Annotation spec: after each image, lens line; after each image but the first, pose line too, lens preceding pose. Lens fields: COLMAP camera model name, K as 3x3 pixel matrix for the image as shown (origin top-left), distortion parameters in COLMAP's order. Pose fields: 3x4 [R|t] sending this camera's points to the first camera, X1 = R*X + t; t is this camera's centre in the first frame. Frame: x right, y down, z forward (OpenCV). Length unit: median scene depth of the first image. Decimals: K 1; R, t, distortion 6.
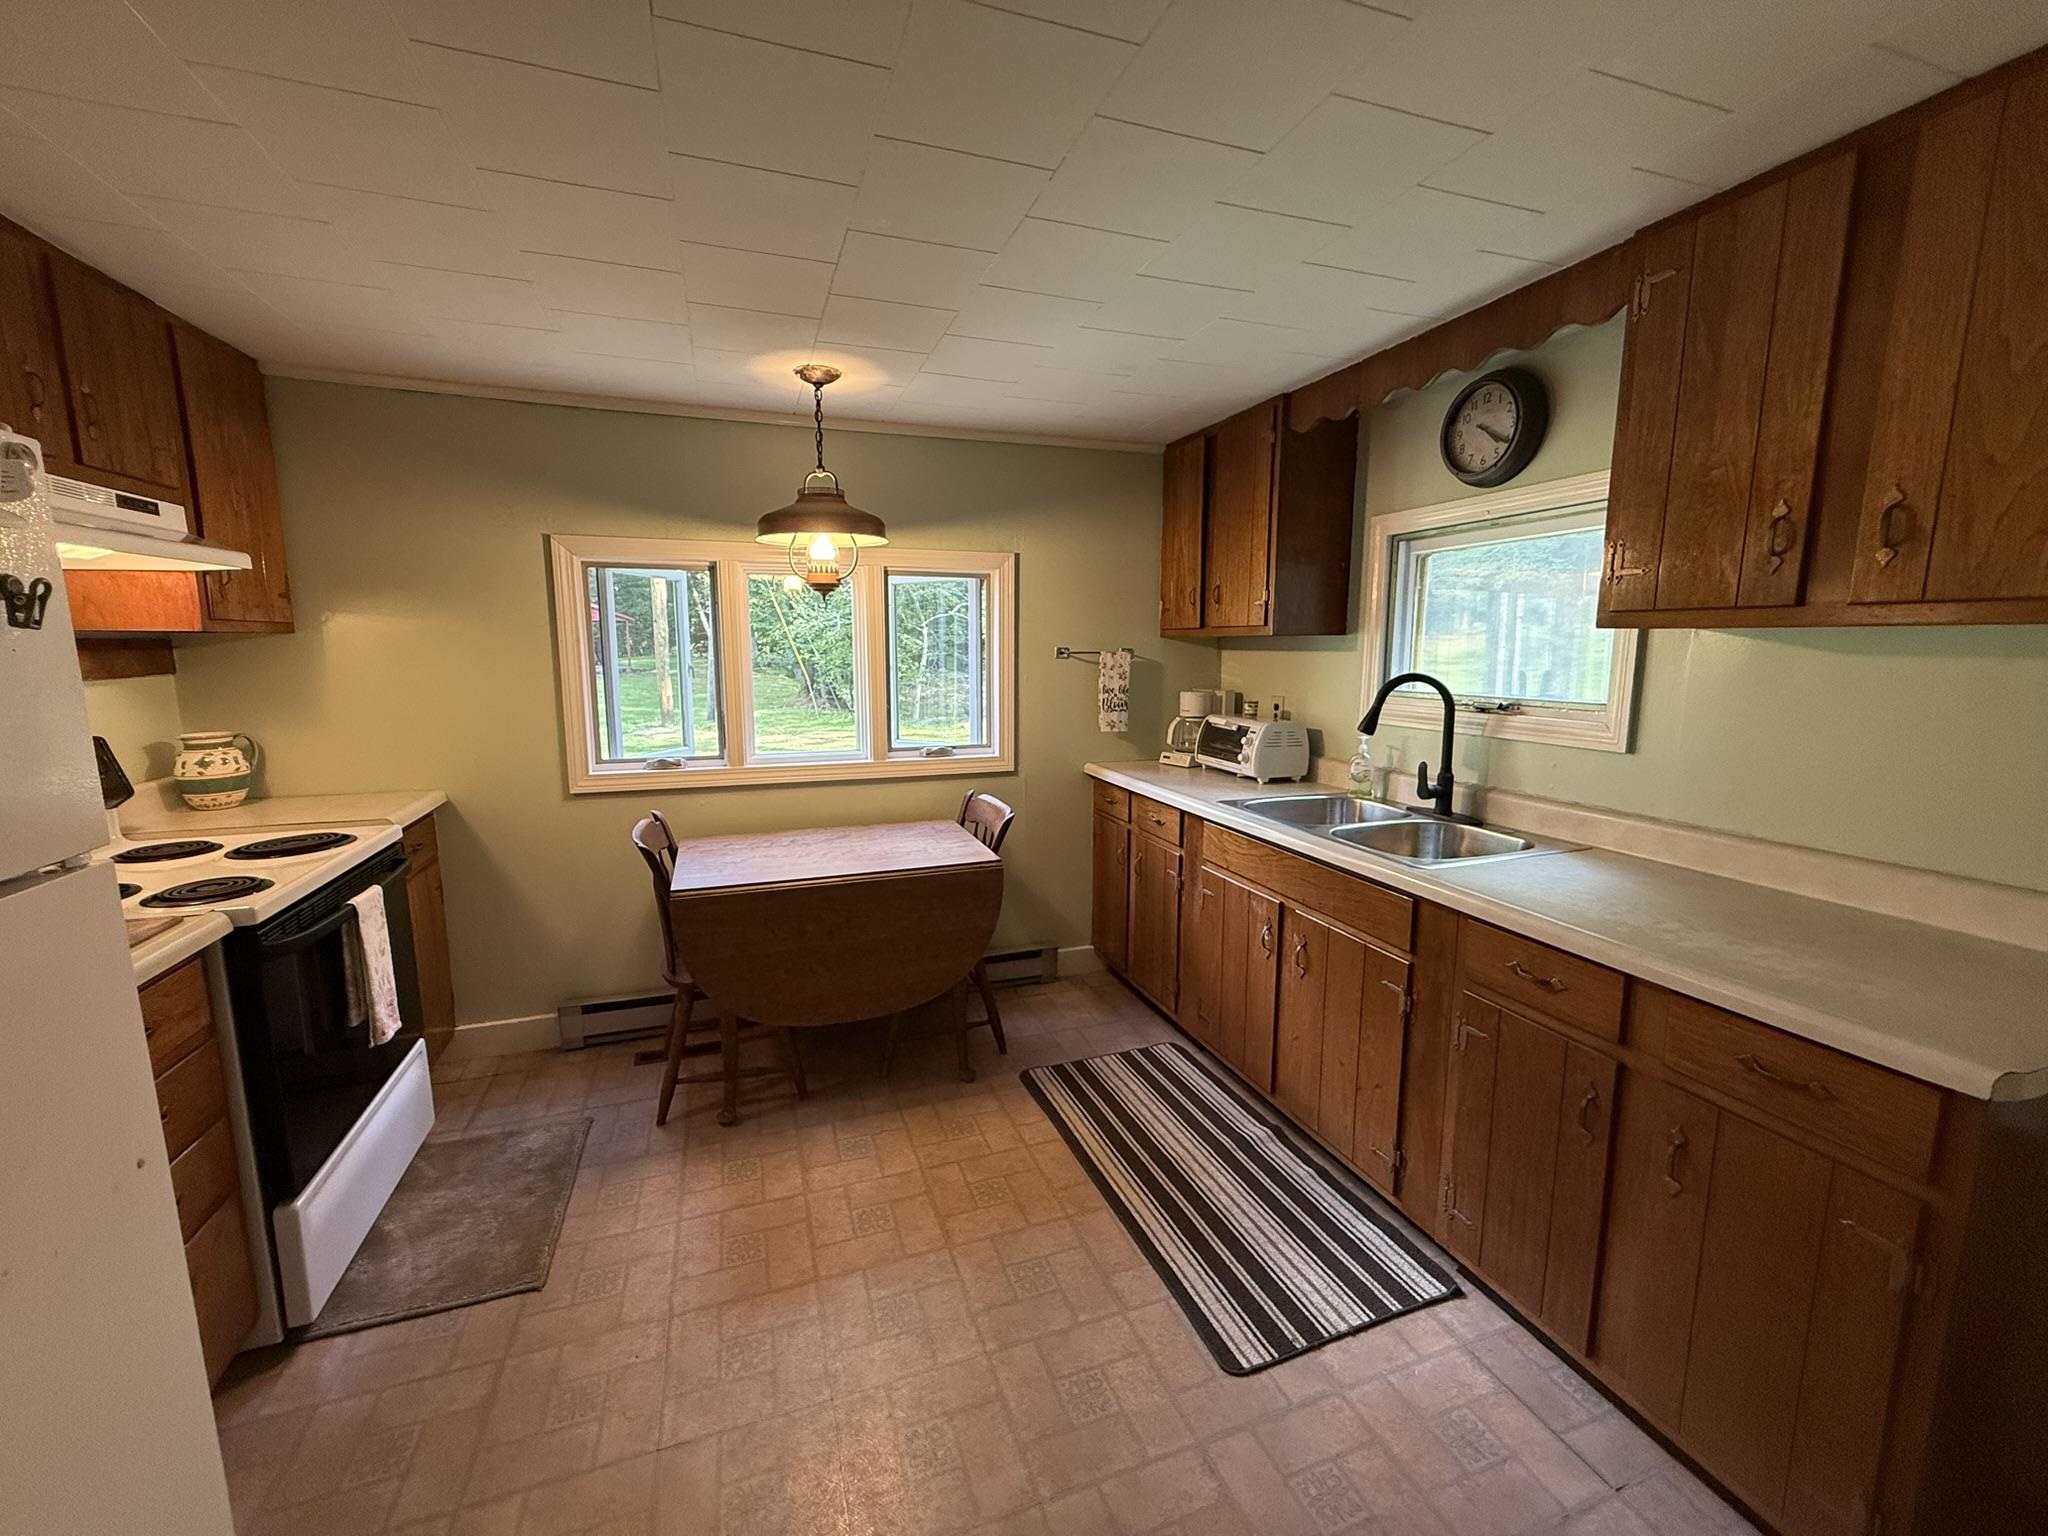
lens RADIAL K [[819.5, 0, 1015.5], [0, 819.5, 766.2], [0, 0, 1]] dist [0.000796, 0.000134]
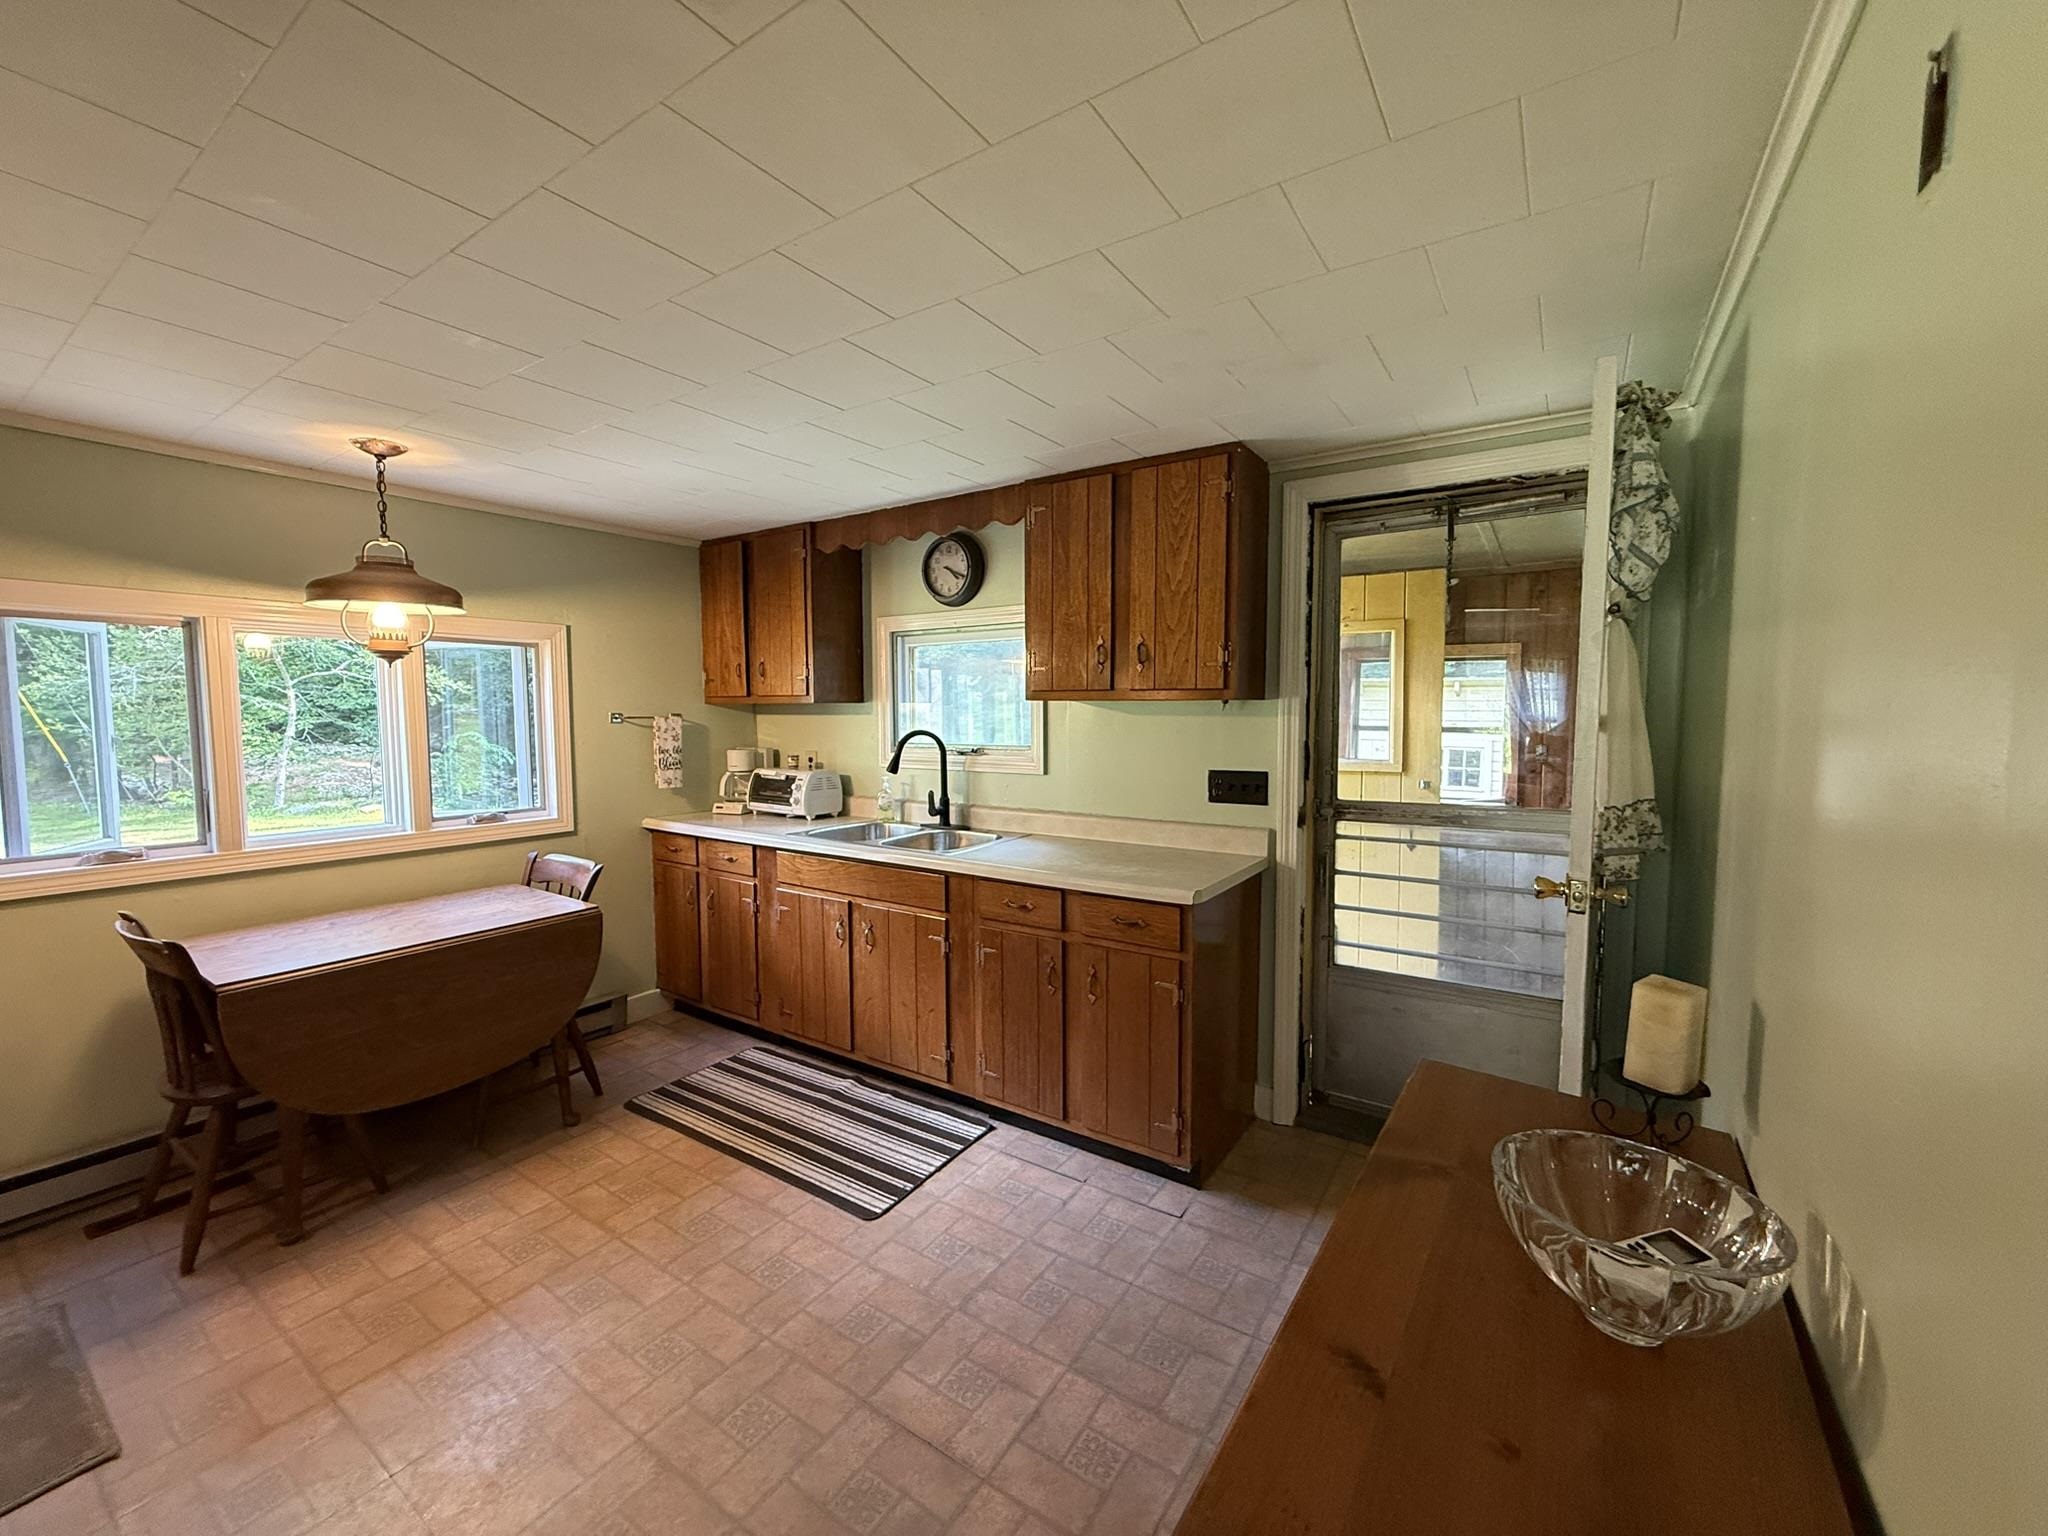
lens RADIAL K [[819.5, 0, 1015.5], [0, 819.5, 766.2], [0, 0, 1]] dist [0.000796, 0.000134]
pose [[0.801766, -0.044012, 0.596016, -0.230284], [0.090028, 0.994799, -0.047647, 0.032871], [-0.590819, 0.091860, 0.801558, -0.237129]]
